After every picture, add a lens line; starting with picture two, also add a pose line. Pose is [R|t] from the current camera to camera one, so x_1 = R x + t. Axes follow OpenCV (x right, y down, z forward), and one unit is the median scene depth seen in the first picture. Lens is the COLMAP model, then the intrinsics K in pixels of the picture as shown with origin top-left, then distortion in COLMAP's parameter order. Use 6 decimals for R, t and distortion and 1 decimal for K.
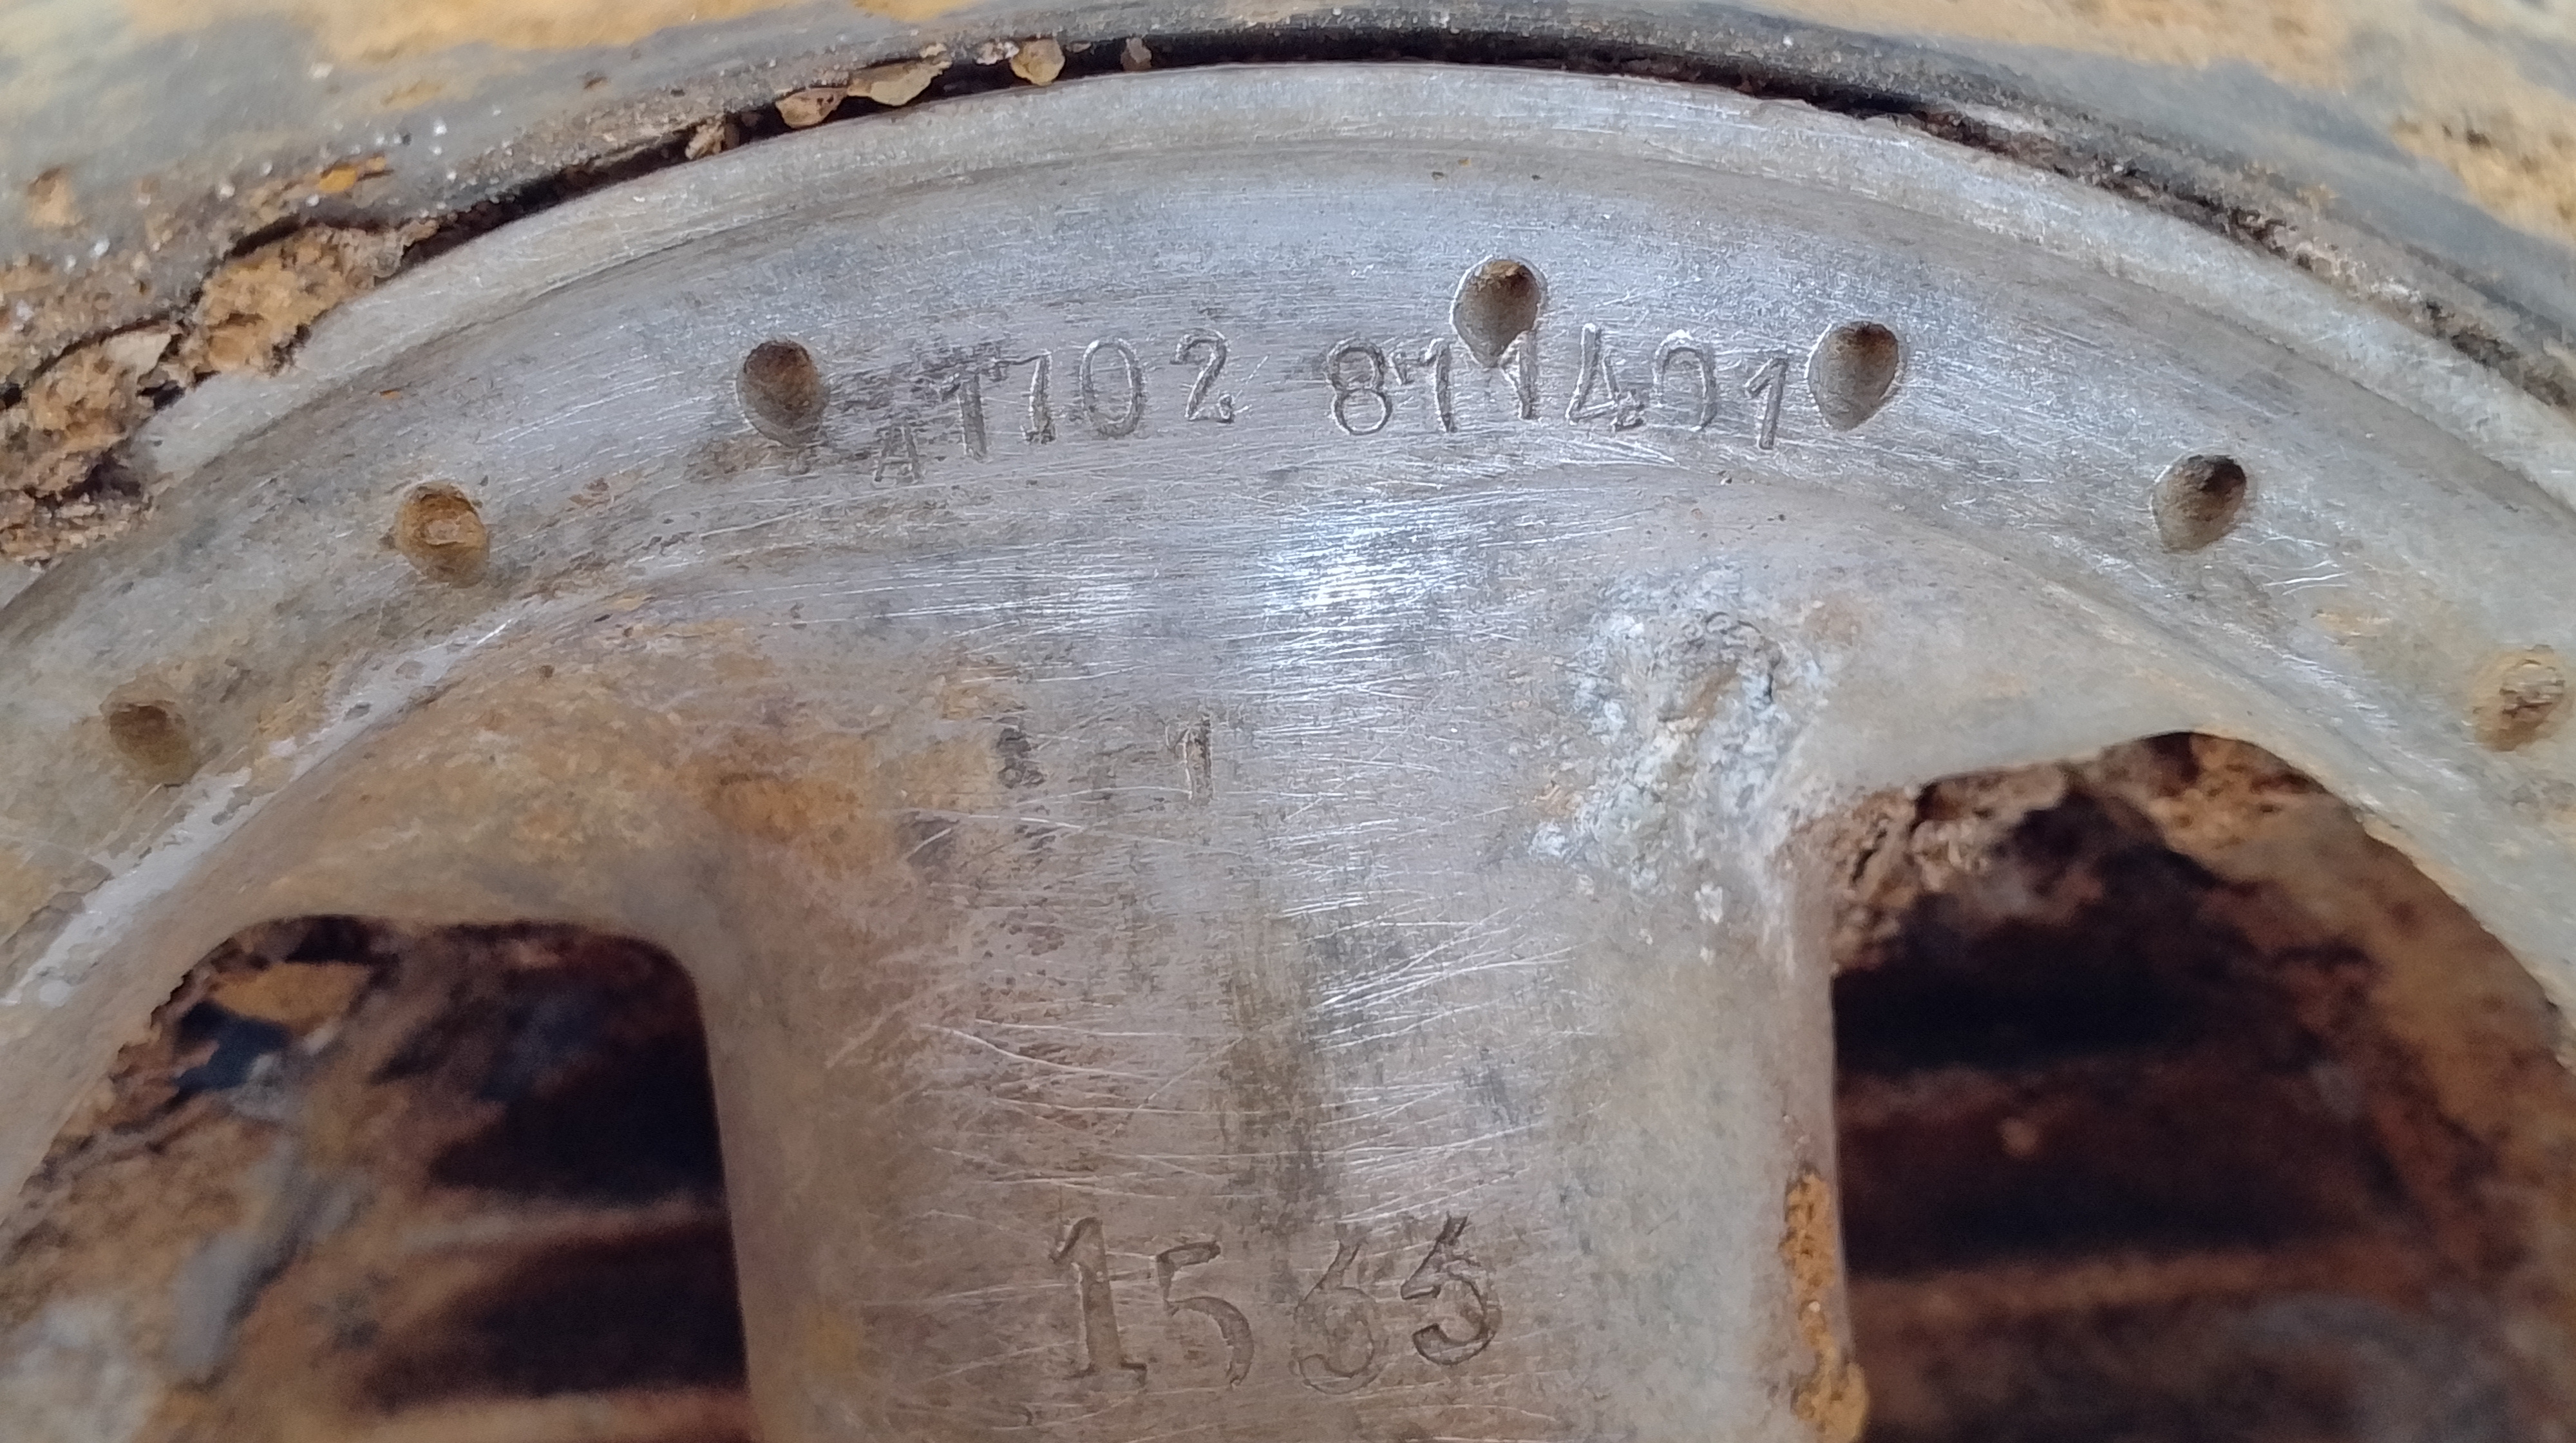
lens RADIAL K [[2502.2, 0, 1288.0], [0, 2502.2, 721.5], [0, 0, 1]] dist [0.064961, -0.365836]
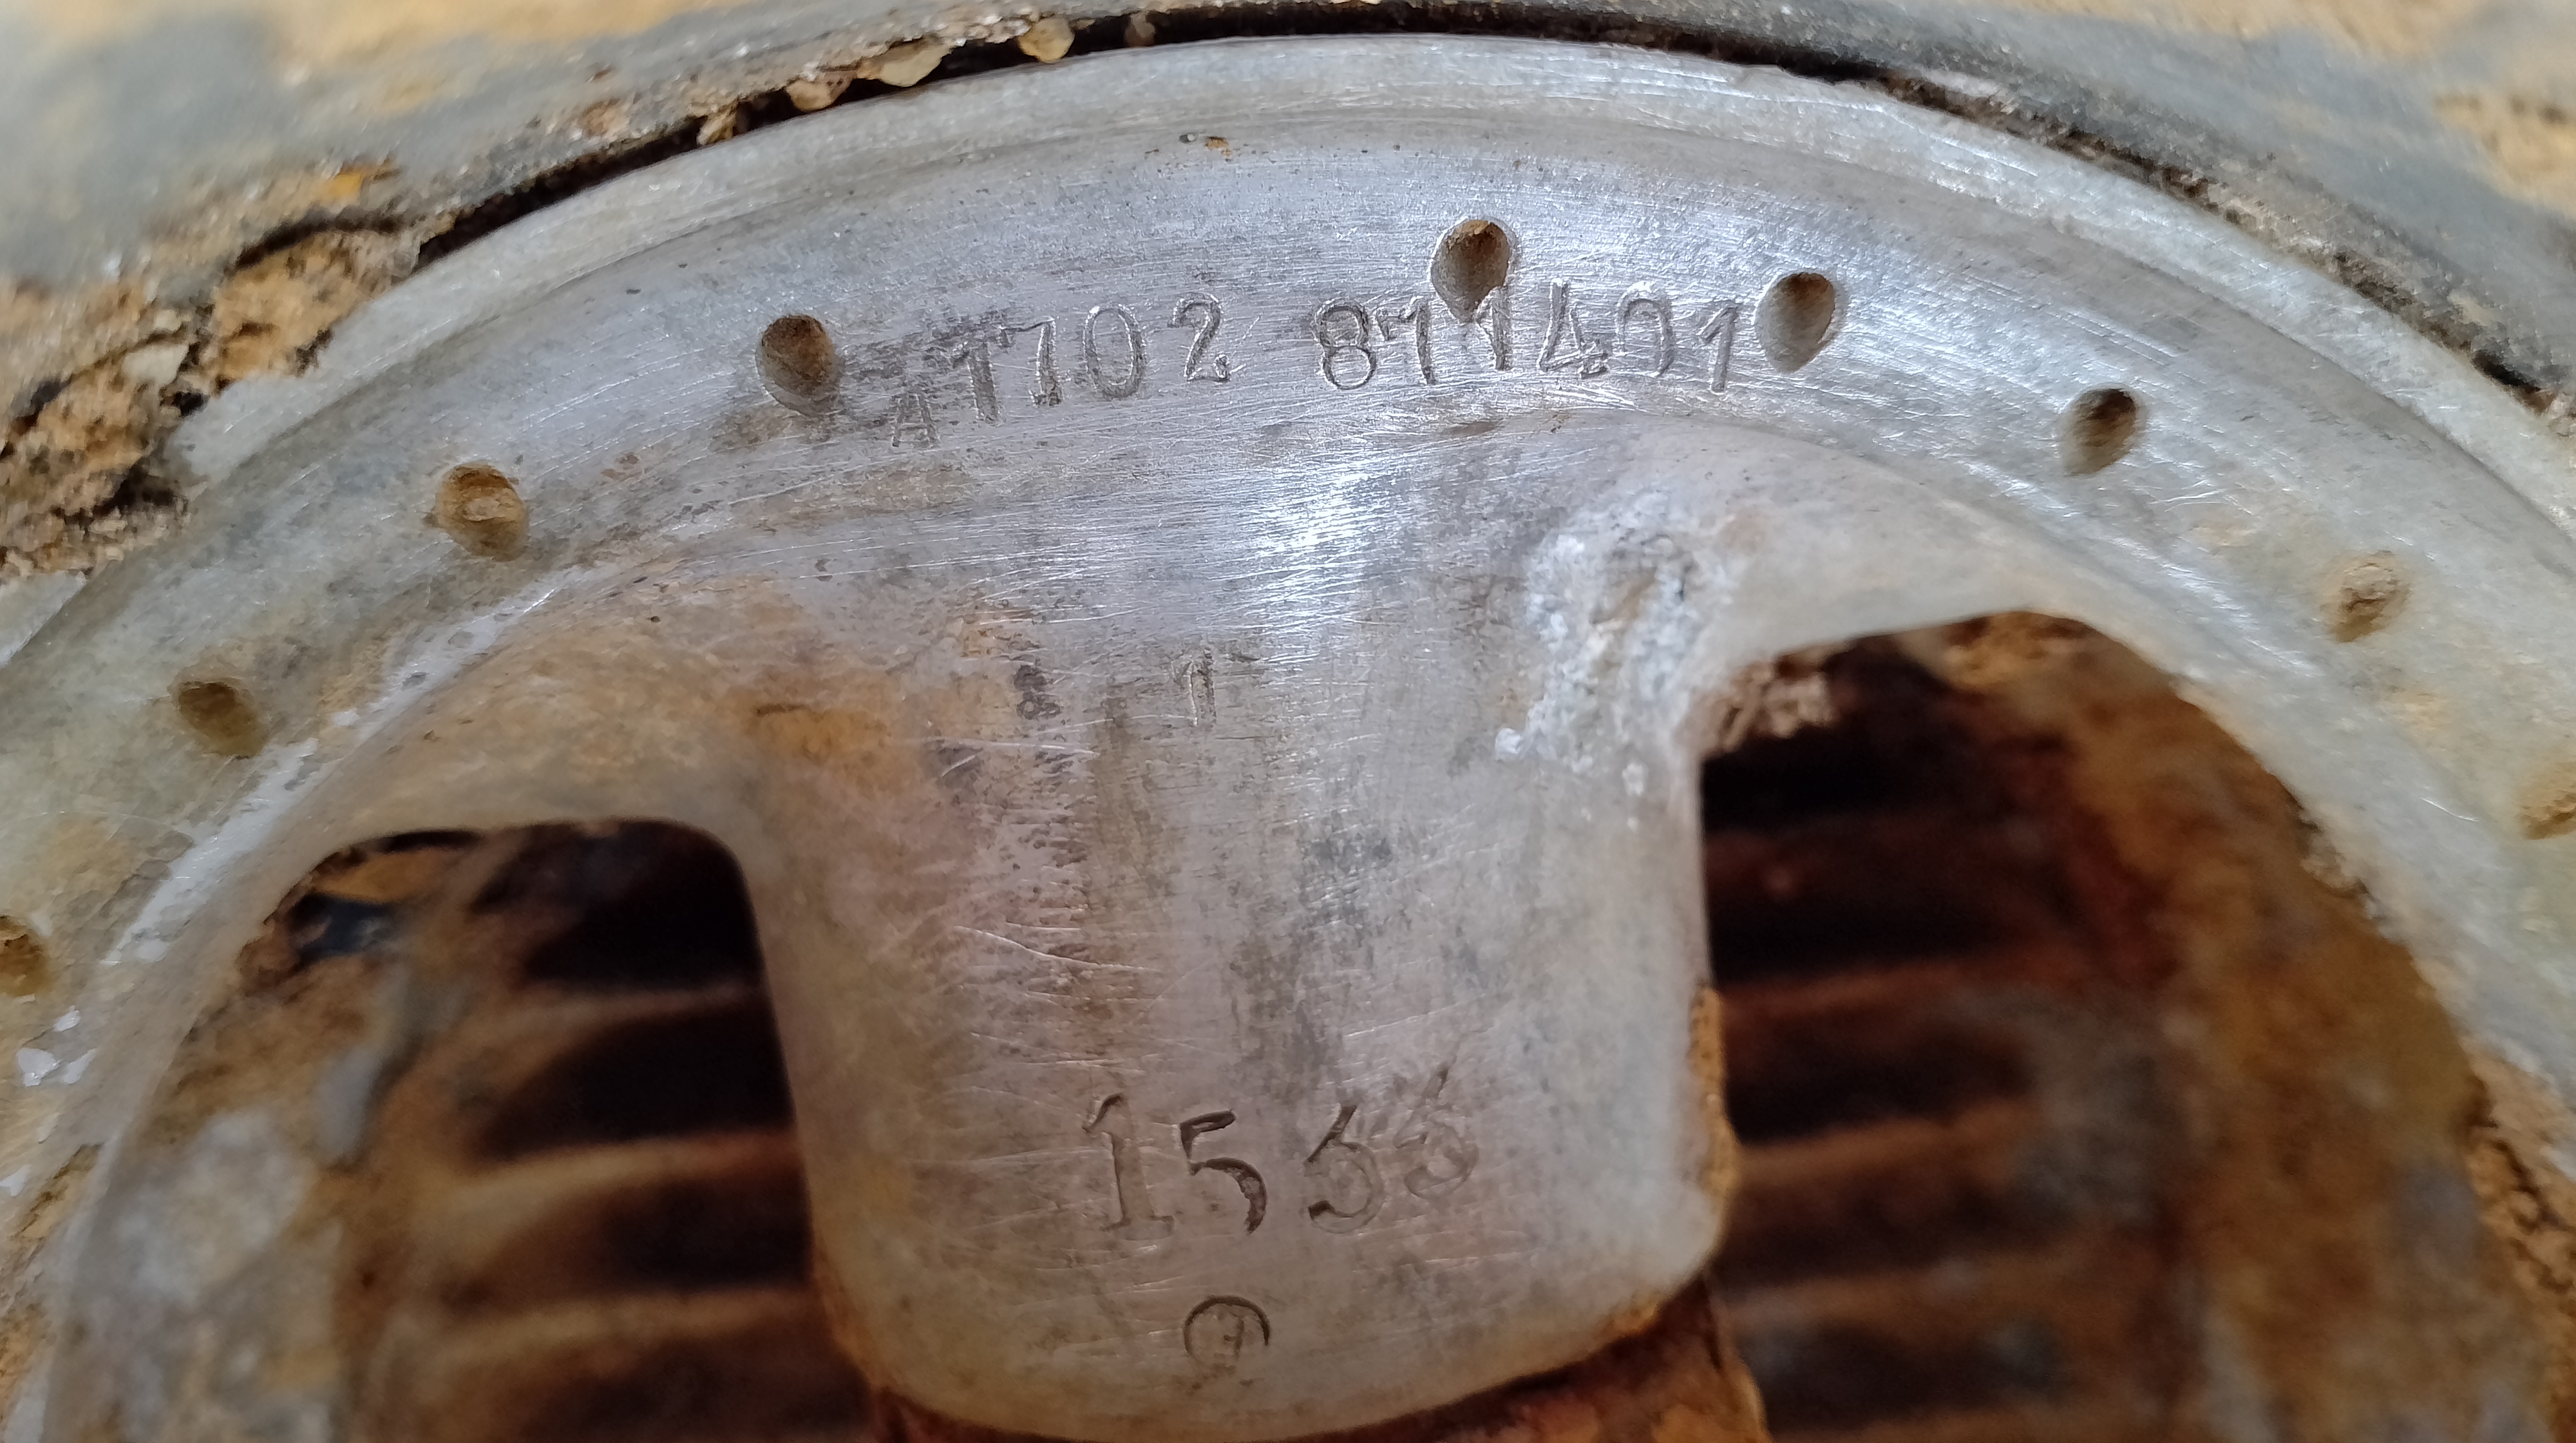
lens RADIAL K [[1848.0, 0, 1288.0], [0, 1848.0, 721.5], [0, 0, 1]] dist [0.005400, -0.135422]
pose [[0.996635, -0.041747, 0.070543, -0.057673], [0.034365, 0.994108, 0.102802, -0.054307], [-0.074419, -0.100032, 0.992197, 0.198345]]
